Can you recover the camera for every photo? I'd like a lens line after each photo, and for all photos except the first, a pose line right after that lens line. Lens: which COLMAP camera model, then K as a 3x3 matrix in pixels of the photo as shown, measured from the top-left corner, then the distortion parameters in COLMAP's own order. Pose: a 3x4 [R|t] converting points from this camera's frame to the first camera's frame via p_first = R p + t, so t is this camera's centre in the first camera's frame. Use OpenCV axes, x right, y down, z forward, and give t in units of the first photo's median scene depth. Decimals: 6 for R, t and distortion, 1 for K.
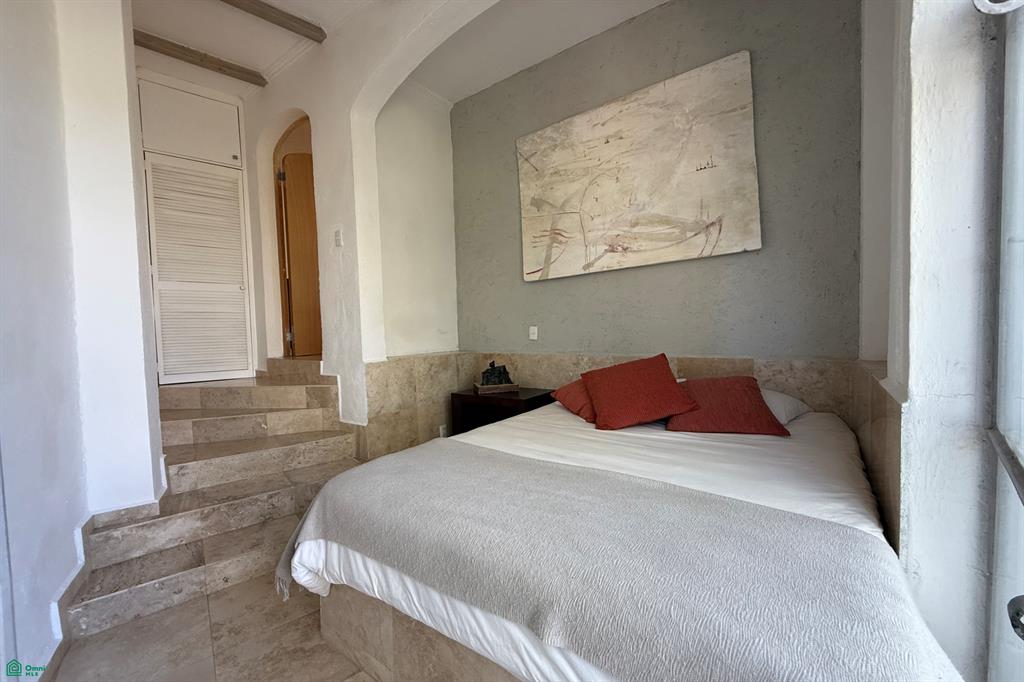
lens RADIAL K [[410.5, 0, 508.1], [0, 410.5, 348.1], [0, 0, 1]] dist [-0.000782, 0.000147]
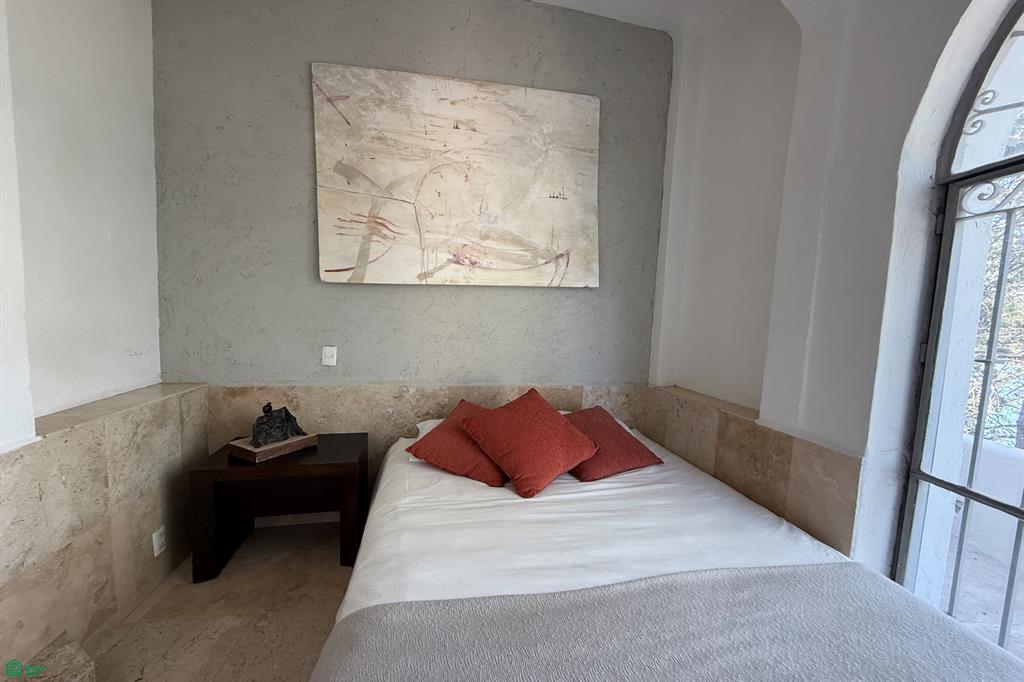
lens RADIAL K [[410.5, 0, 508.1], [0, 410.5, 348.1], [0, 0, 1]] dist [-0.000782, 0.000147]
pose [[0.664570, -0.015663, 0.747062, -0.304201], [-0.016871, 0.999211, 0.035958, -0.094935], [-0.747035, -0.036500, 0.663782, 0.365279]]
